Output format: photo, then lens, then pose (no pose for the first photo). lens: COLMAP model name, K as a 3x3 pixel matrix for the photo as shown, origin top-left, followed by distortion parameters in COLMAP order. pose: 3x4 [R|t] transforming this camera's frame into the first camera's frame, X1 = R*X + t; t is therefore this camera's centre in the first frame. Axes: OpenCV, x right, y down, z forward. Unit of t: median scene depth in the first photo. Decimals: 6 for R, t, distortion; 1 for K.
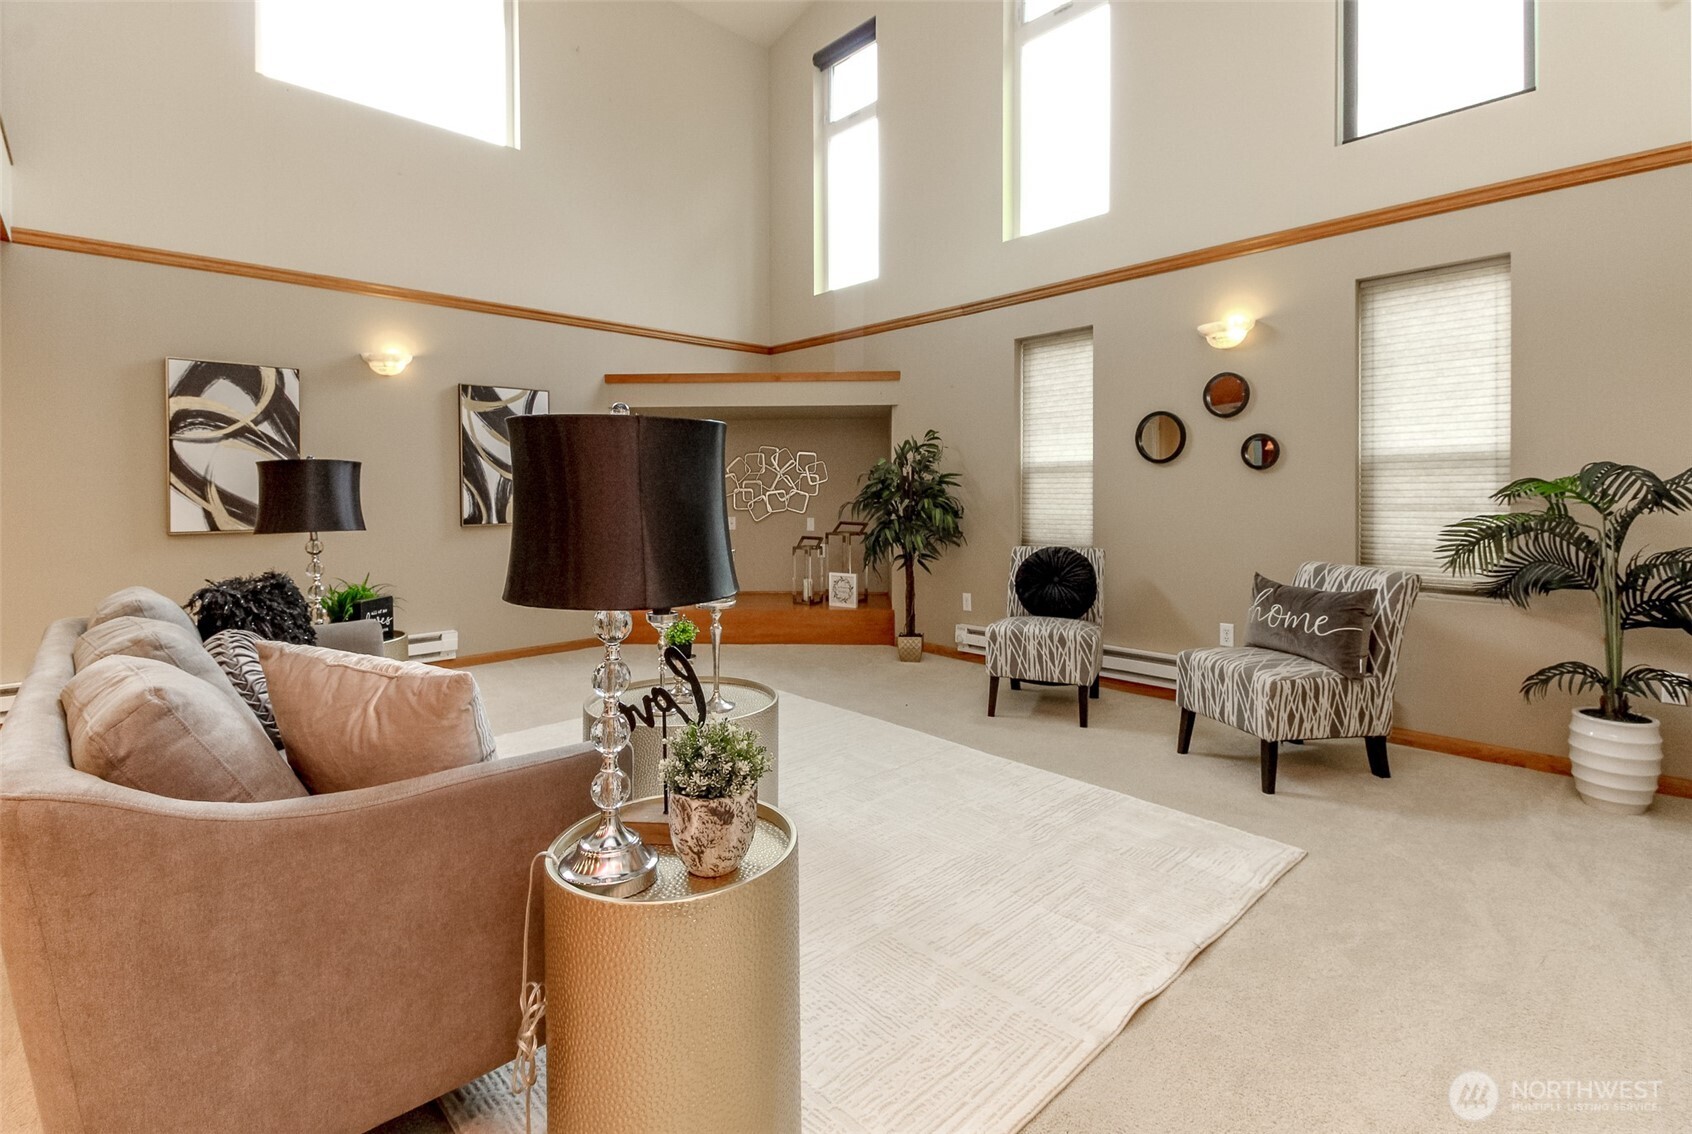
lens RADIAL K [[775.6, 0, 838.6], [0, 775.6, 504.5], [0, 0, 1]] dist [0.002861, 0.000231]
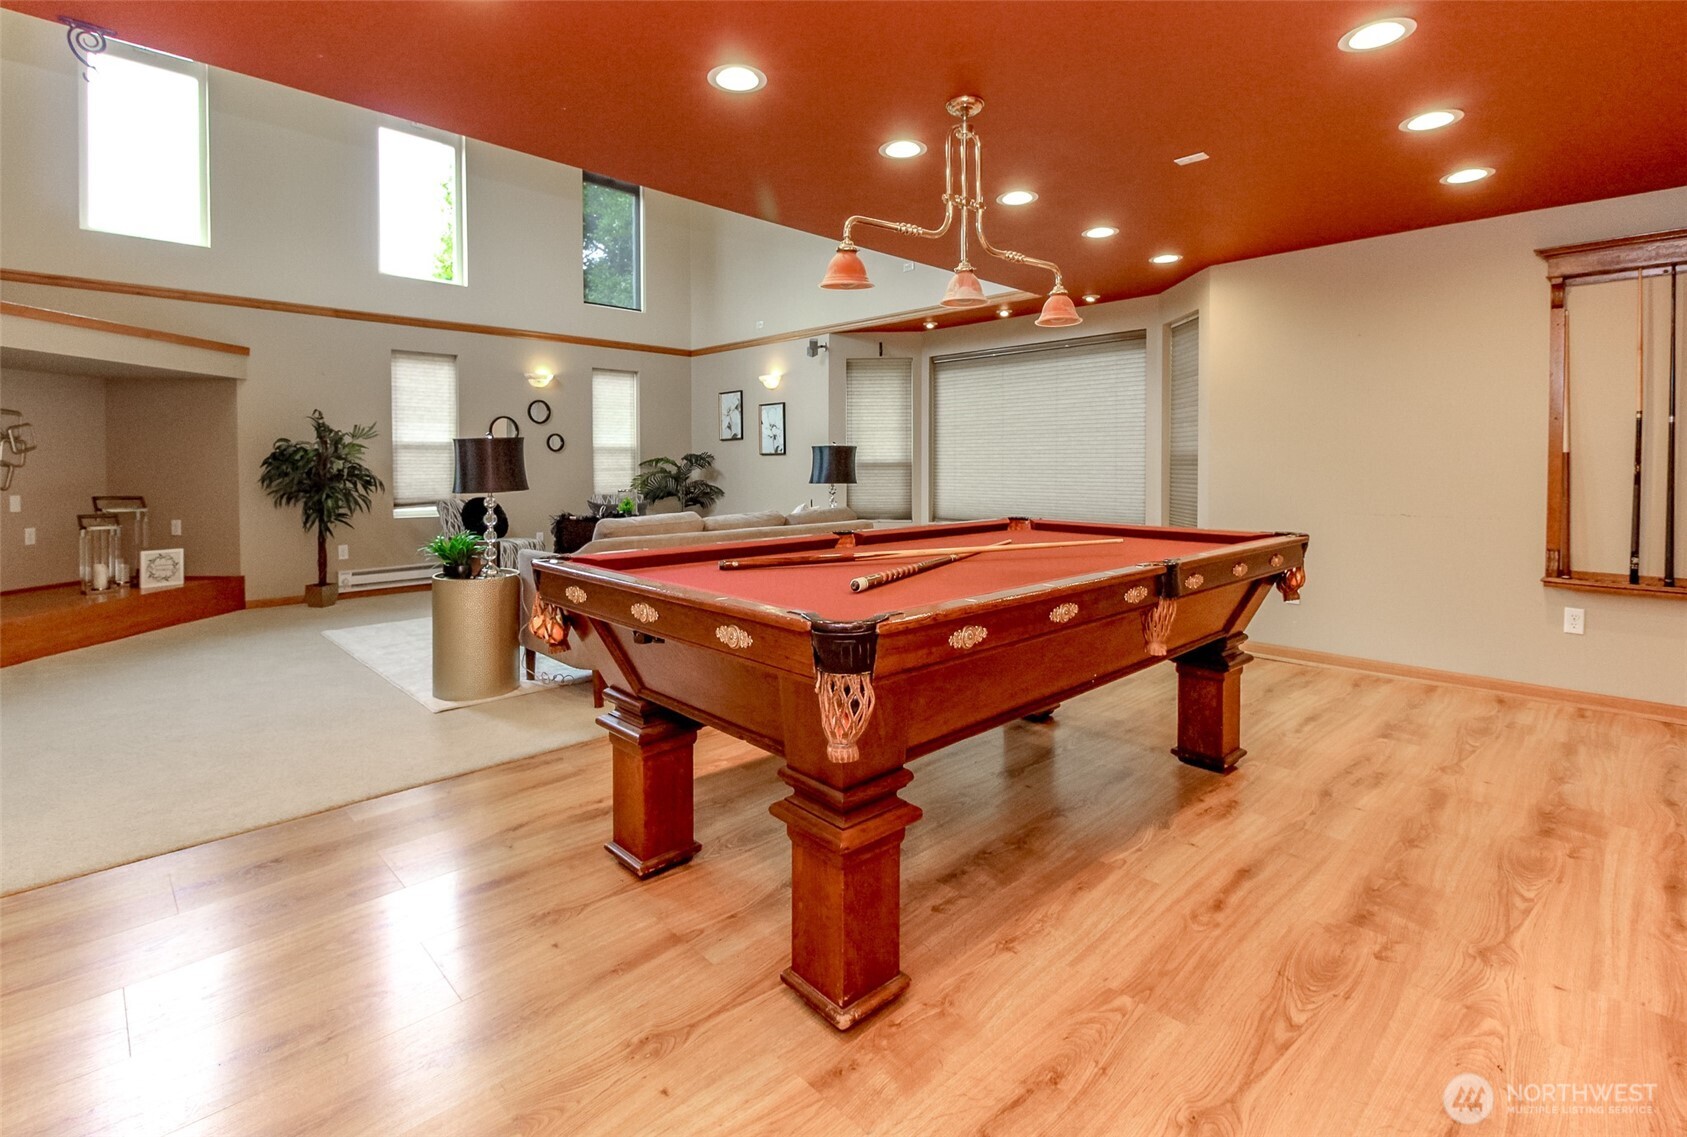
lens RADIAL K [[793.4, 0, 852.8], [0, 793.4, 463.6], [0, 0, 1]] dist [0.023448, -0.012396]
pose [[-0.042908, 0.000815, 0.999079, -1.409500], [0.018228, 0.999834, -0.000033, 0.000123], [-0.998913, 0.018210, -0.042916, 0.303420]]
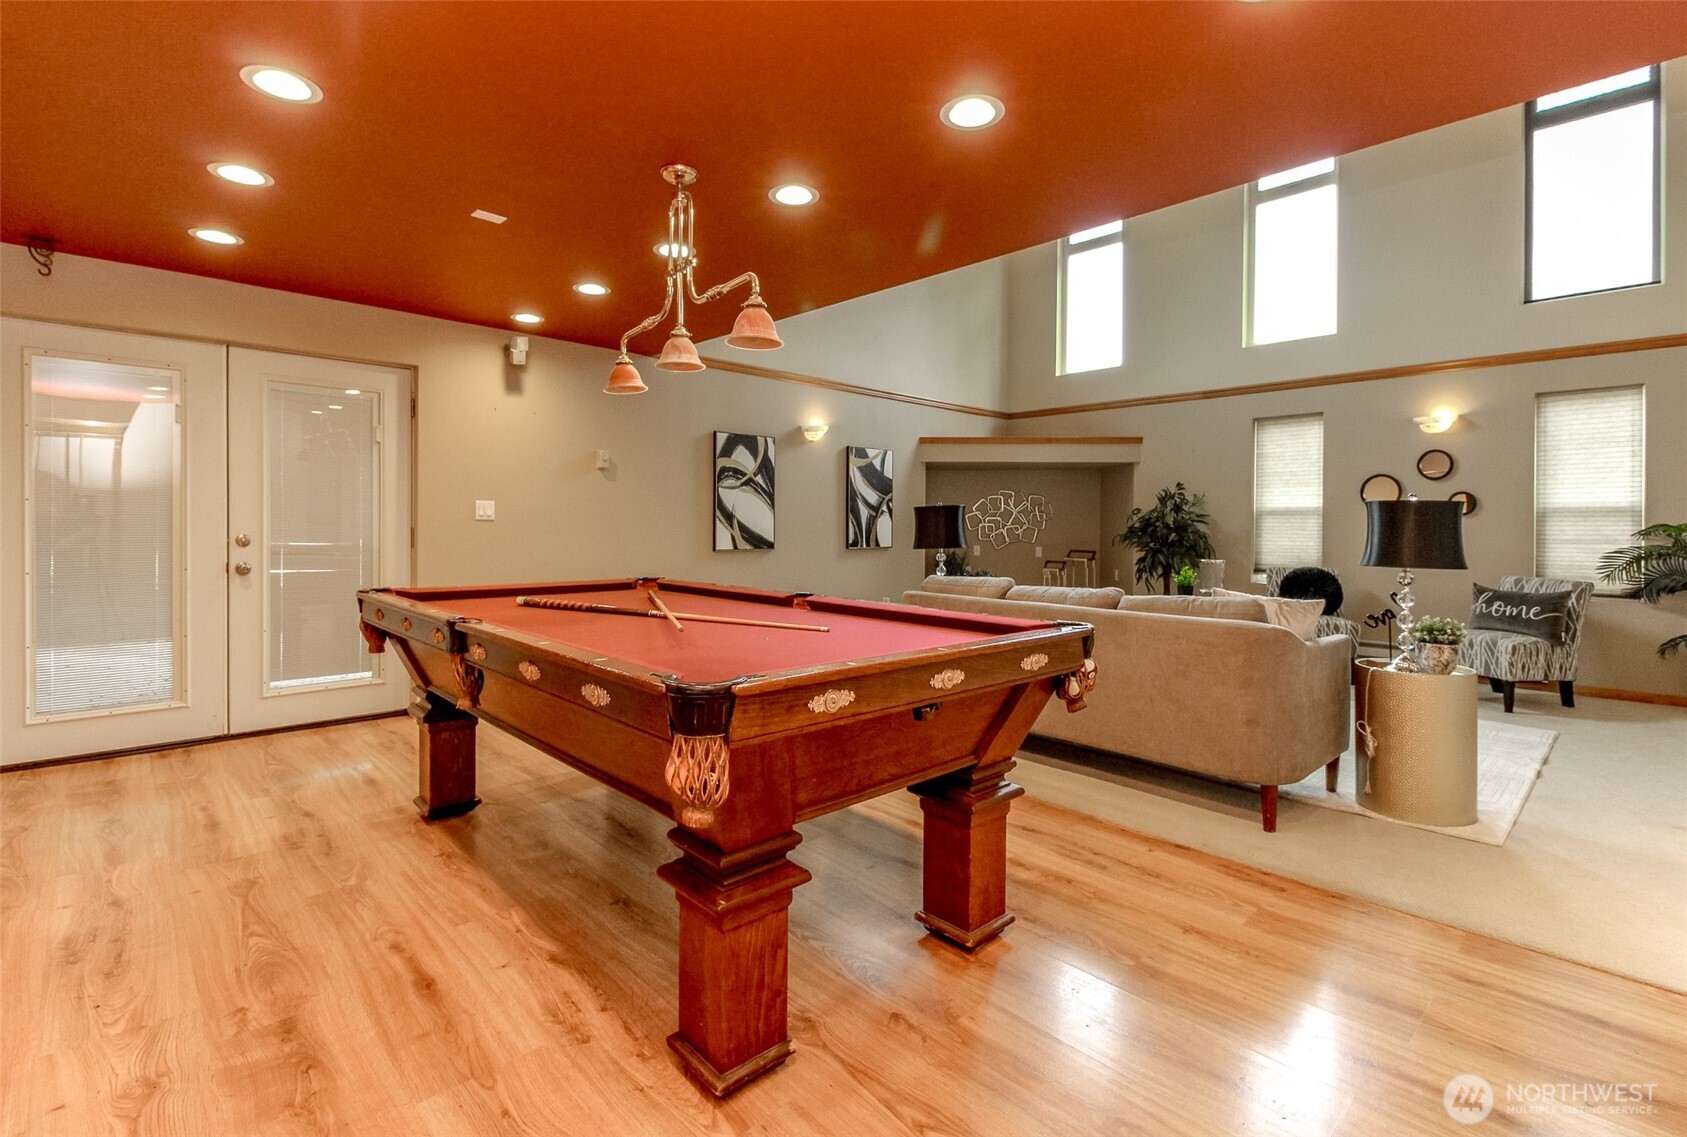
lens RADIAL K [[778.3, 0, 824.5], [0, 778.3, 534.7], [0, 0, 1]] dist [0.013949, -0.009419]
pose [[0.999913, 0.010966, 0.007358, -0.642233], [-0.010930, 0.999928, -0.004966, 0.011552], [-0.007411, 0.004885, 0.999961, -0.458430]]
